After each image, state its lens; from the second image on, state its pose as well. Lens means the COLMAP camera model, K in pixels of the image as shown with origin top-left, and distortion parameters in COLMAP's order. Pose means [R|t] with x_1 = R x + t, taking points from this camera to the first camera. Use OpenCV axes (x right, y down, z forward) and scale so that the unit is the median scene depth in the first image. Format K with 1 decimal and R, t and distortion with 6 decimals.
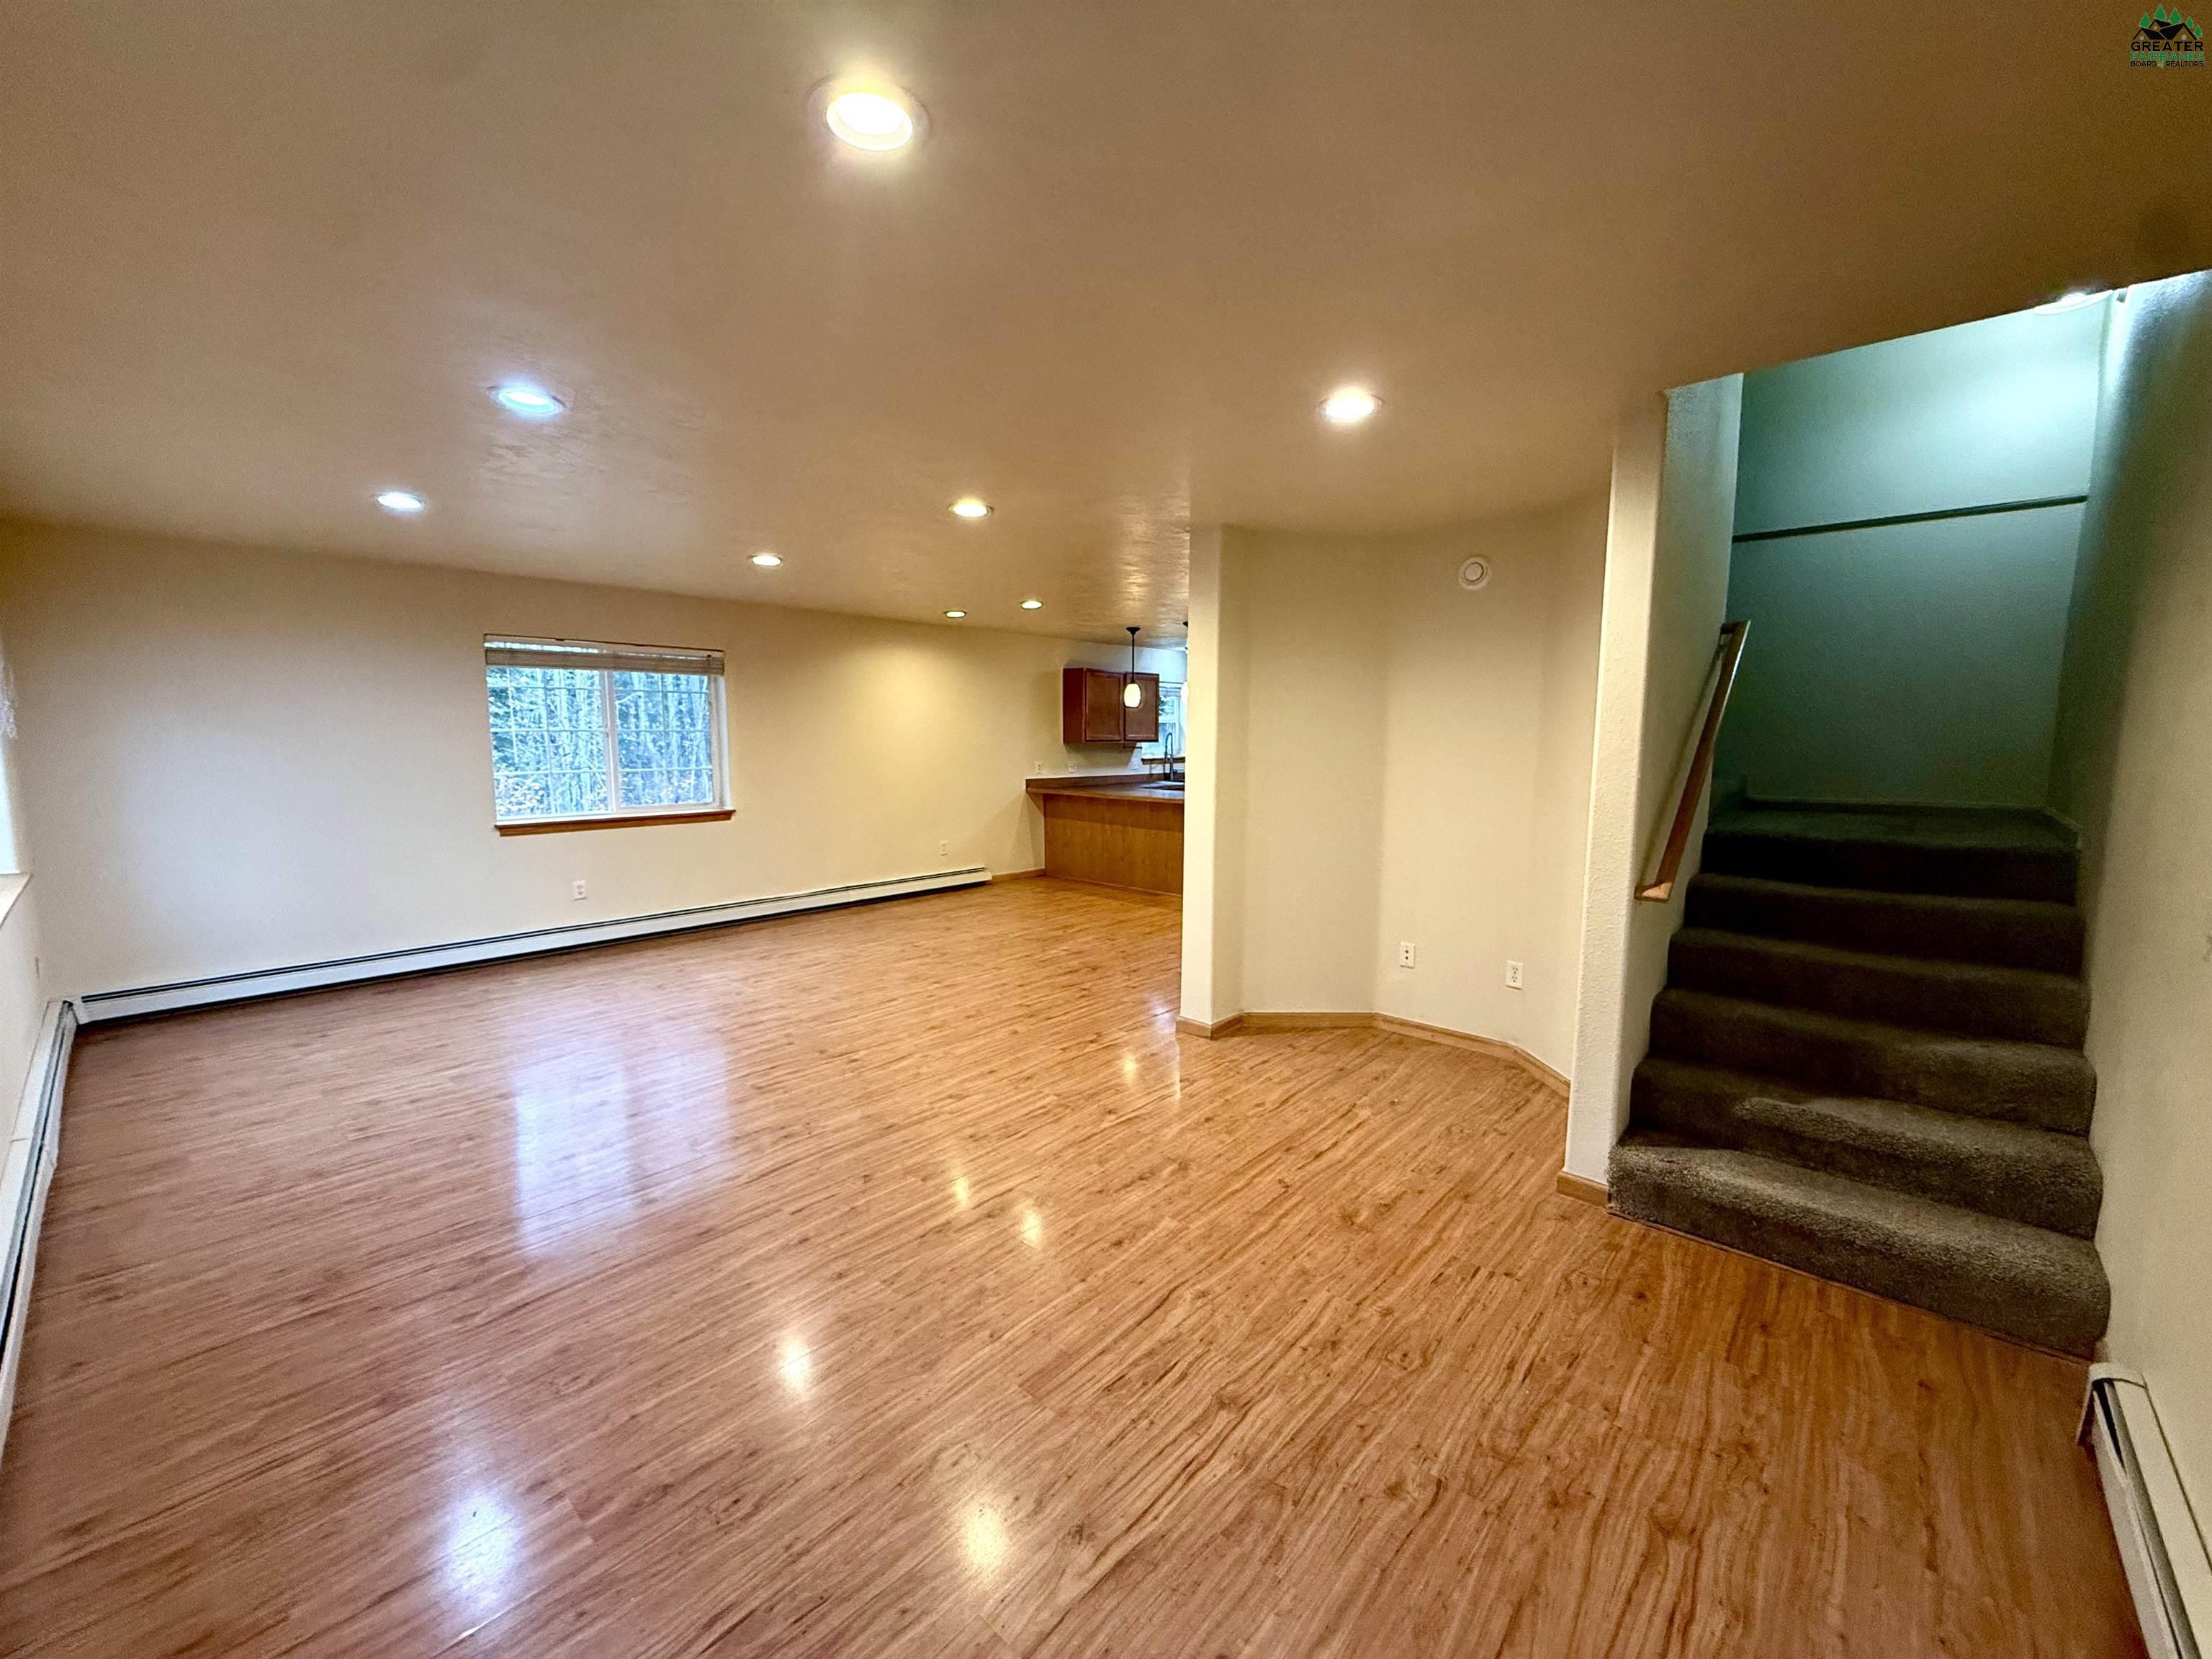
lens RADIAL K [[880.1, 0, 1102.3], [0, 880.1, 829.1], [0, 0, 1]] dist [-0.001826, 0.000127]
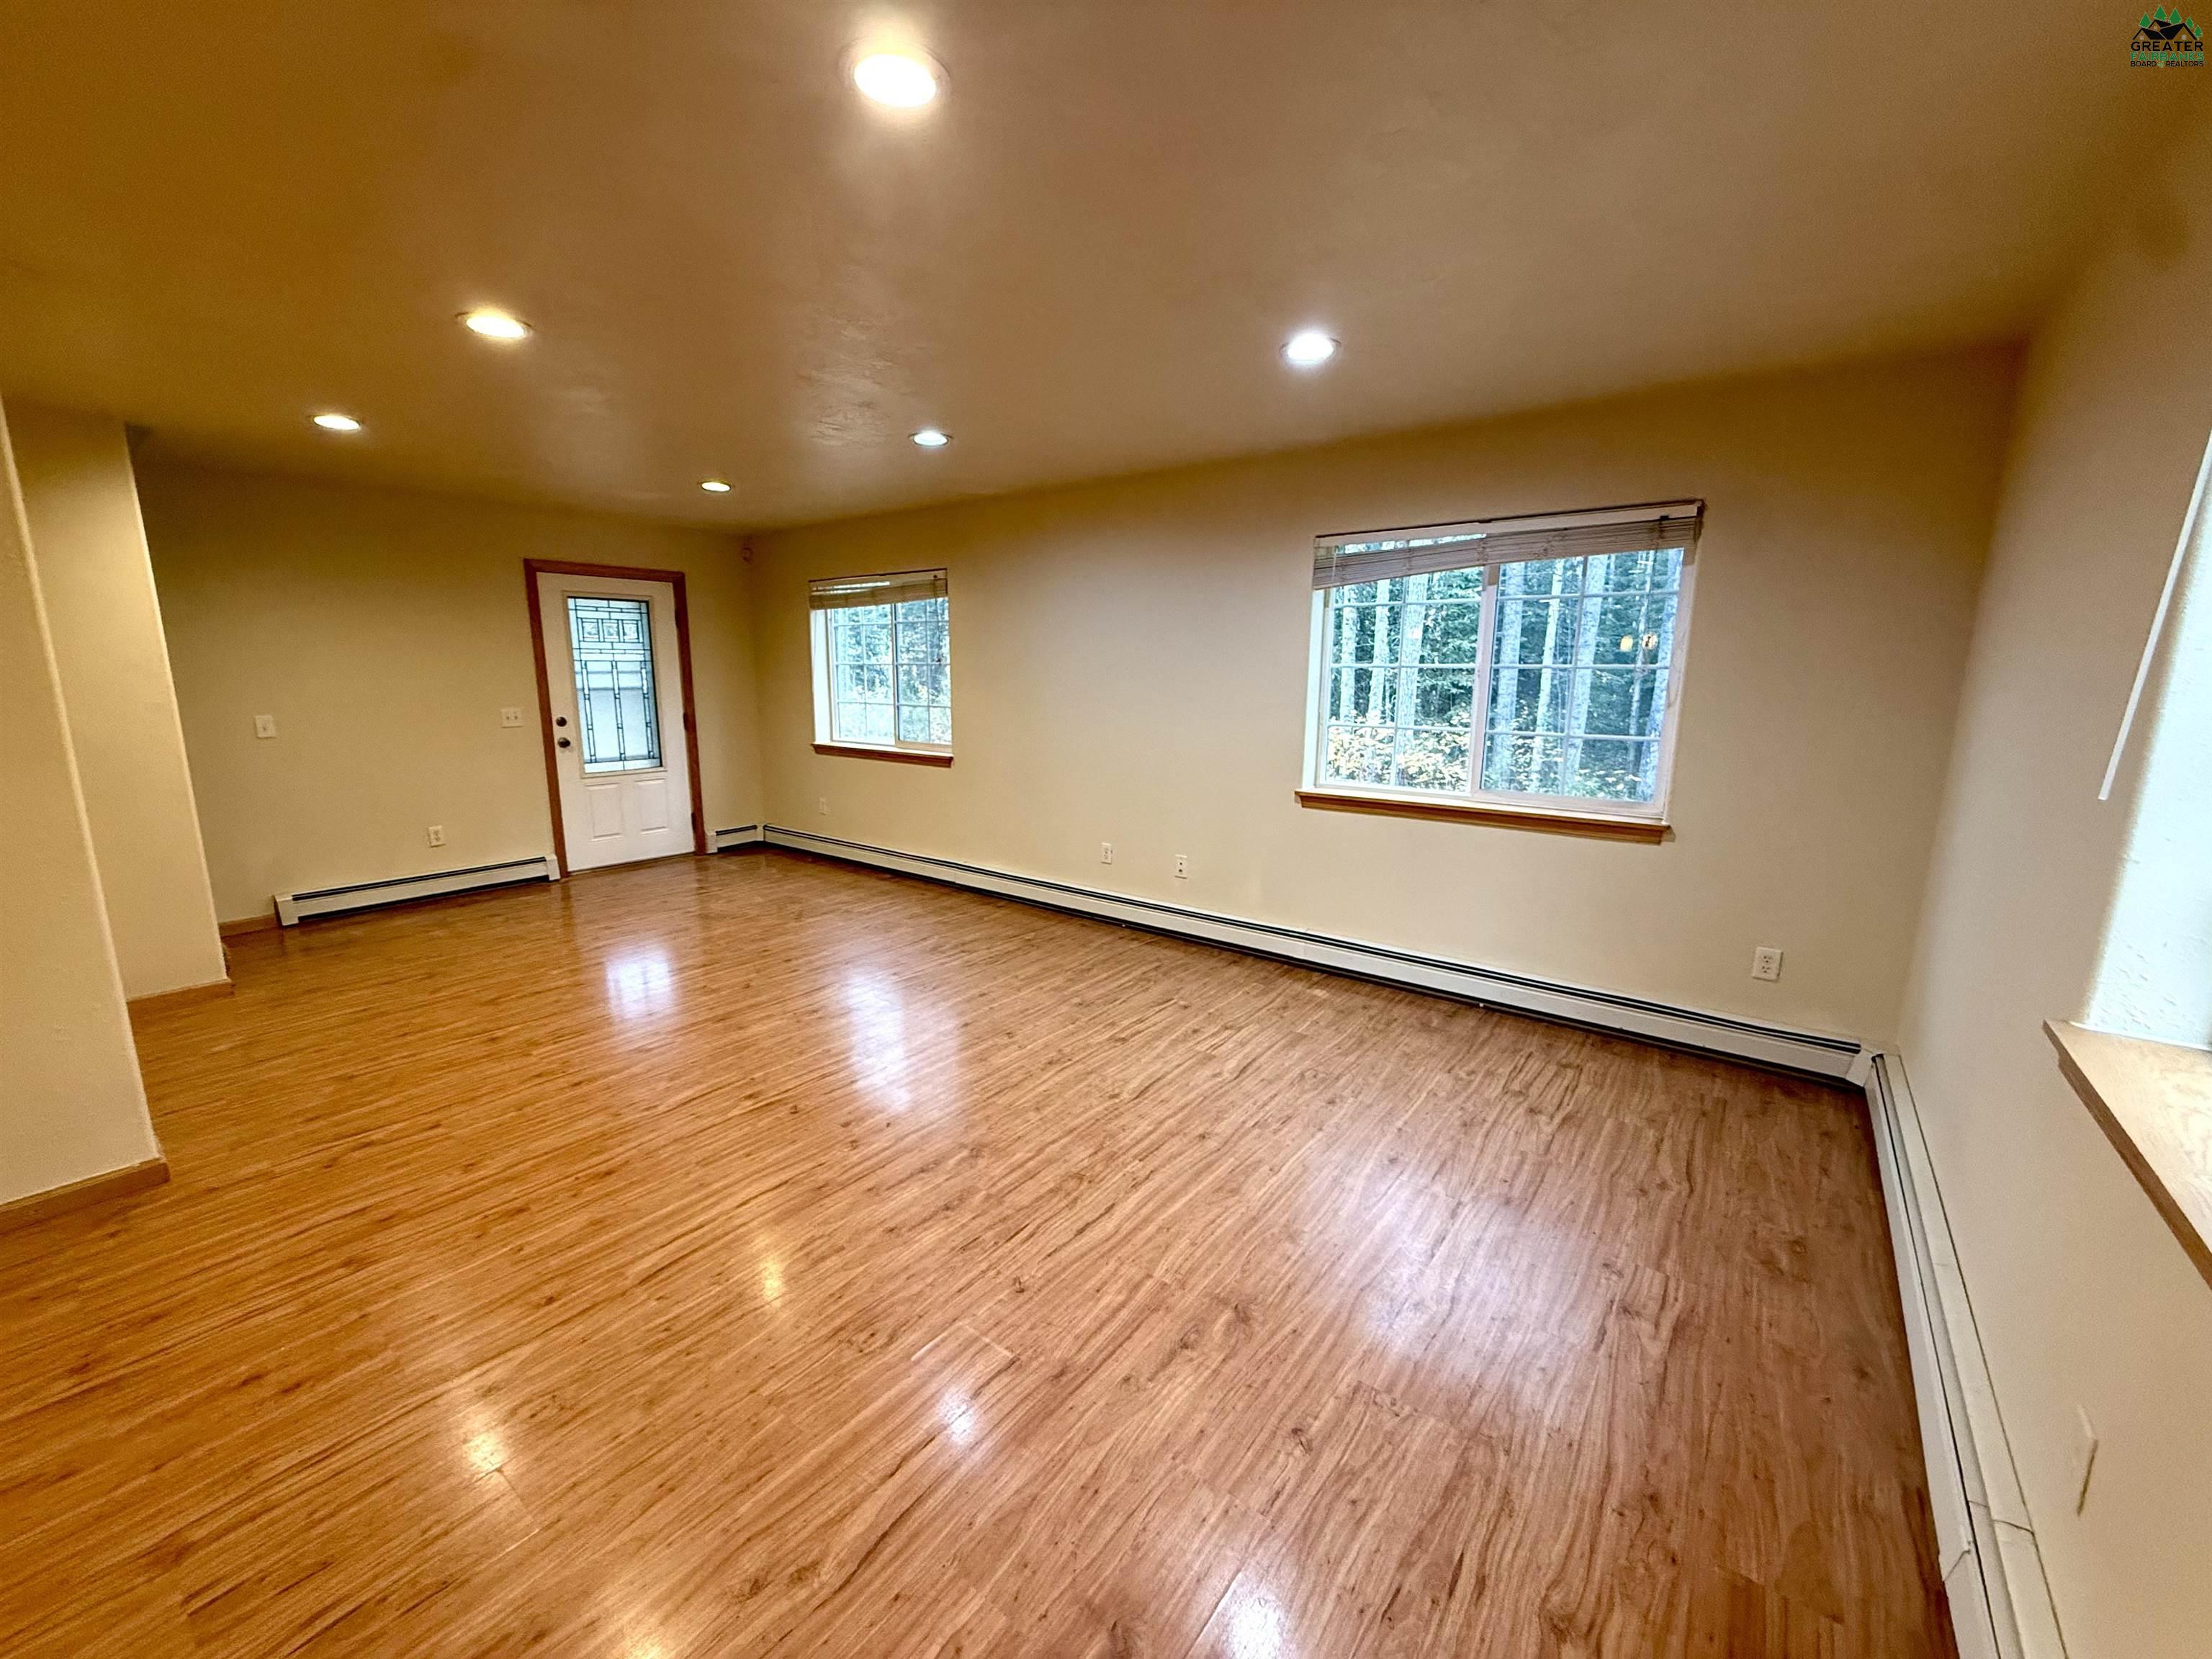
lens RADIAL K [[880.1, 0, 1117.8], [0, 880.1, 826.6], [0, 0, 1]] dist [-0.001826, 0.000127]
pose [[-0.995752, 0.007318, -0.091783, -0.616364], [-0.019286, 0.958149, 0.285619, -0.217192], [0.090032, 0.286176, -0.953938, 1.960368]]
